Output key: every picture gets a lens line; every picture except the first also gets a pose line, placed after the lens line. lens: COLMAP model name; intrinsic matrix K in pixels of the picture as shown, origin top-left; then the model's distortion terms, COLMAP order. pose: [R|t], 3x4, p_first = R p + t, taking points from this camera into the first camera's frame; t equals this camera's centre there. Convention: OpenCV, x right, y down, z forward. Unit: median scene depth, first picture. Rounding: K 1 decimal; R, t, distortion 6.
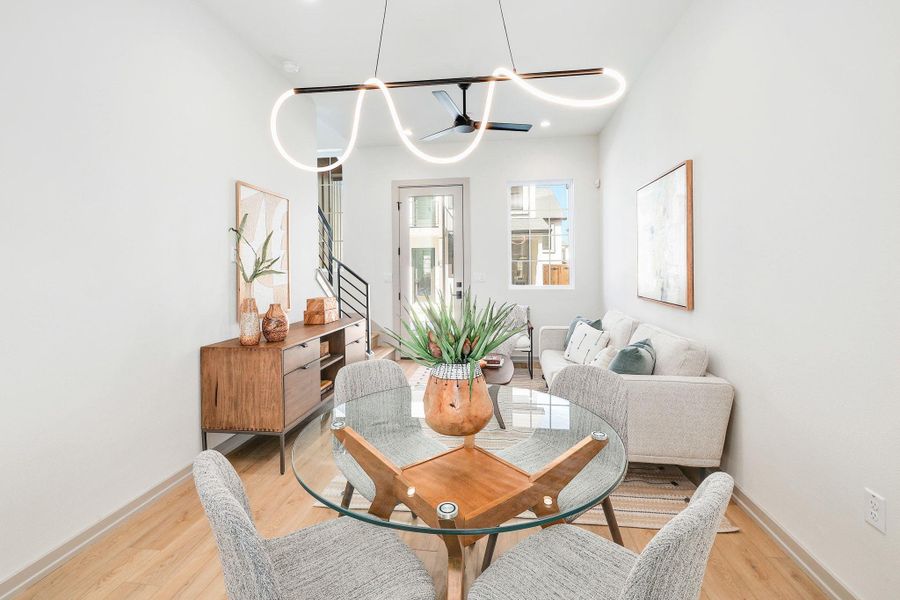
lens RADIAL K [[396.3, 0, 453.8], [0, 396.3, 268.5], [0, 0, 1]] dist [-0.004615, 0.000908]
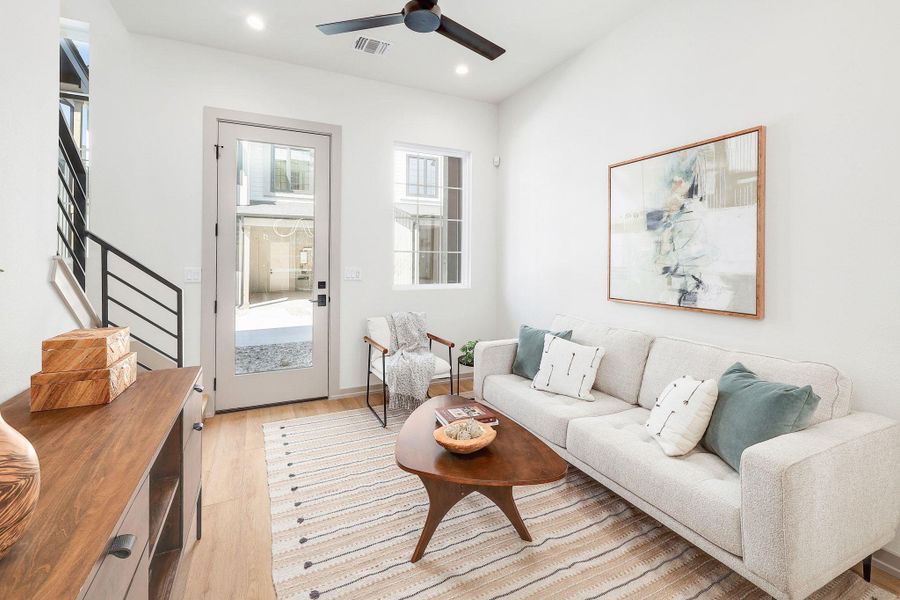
lens RADIAL K [[396.3, 0, 446.0], [0, 396.3, 259.5], [0, 0, 1]] dist [-0.004615, 0.000908]
pose [[0.841593, 0.015064, 0.539902, -0.258845], [-0.012702, 0.999887, -0.008098, 0.001773], [-0.539963, -0.000043, 0.841689, 0.503851]]
